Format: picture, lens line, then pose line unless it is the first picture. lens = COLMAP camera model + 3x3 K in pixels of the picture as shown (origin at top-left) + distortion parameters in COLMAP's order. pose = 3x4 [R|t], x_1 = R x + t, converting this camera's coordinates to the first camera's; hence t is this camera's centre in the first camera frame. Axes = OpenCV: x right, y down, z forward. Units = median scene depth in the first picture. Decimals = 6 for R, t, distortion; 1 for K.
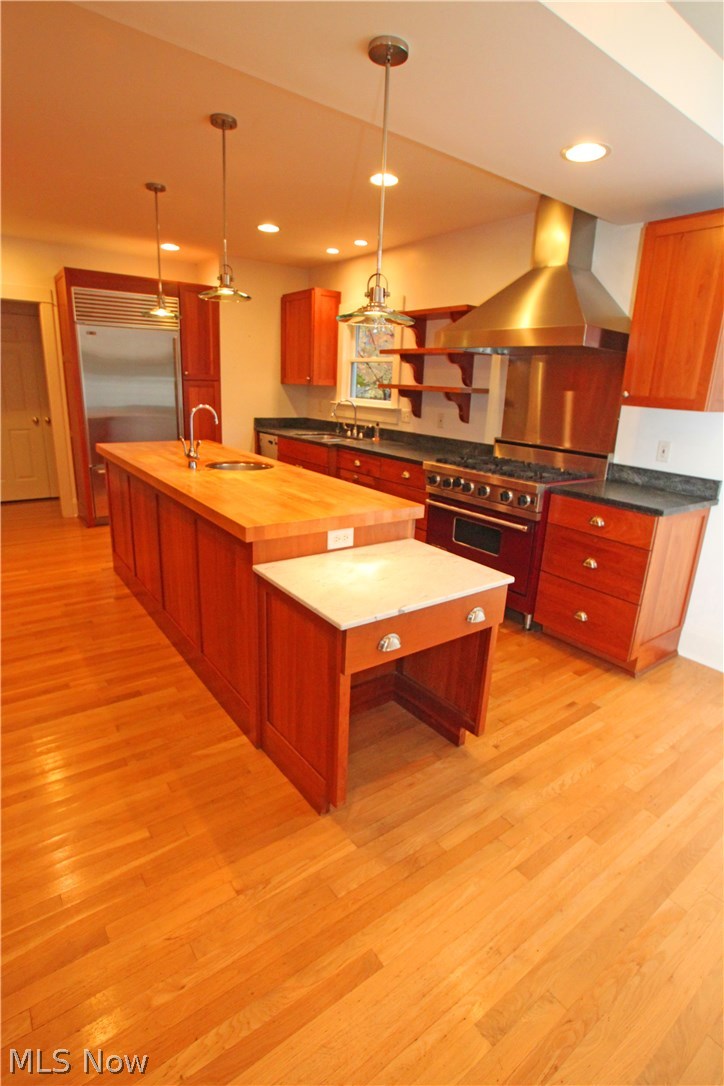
lens RADIAL K [[546.2, 0, 395.1], [0, 546.2, 540.6], [0, 0, 1]] dist [-0.045228, 0.007321]
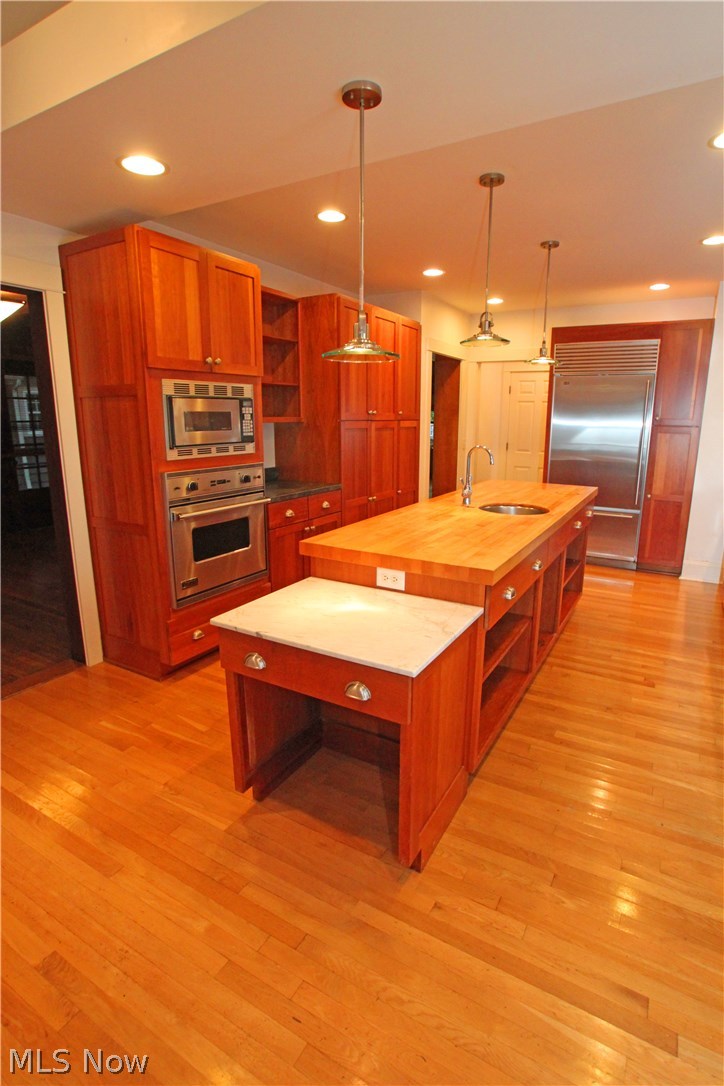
lens RADIAL K [[546.2, 0, 364.9], [0, 546.2, 541.6], [0, 0, 1]] dist [-0.045228, 0.007321]
pose [[0.369102, 0.164233, -0.914763, 0.803820], [-0.241700, 0.967358, 0.076152, -0.137803], [0.897410, 0.192990, 0.396749, 0.589056]]
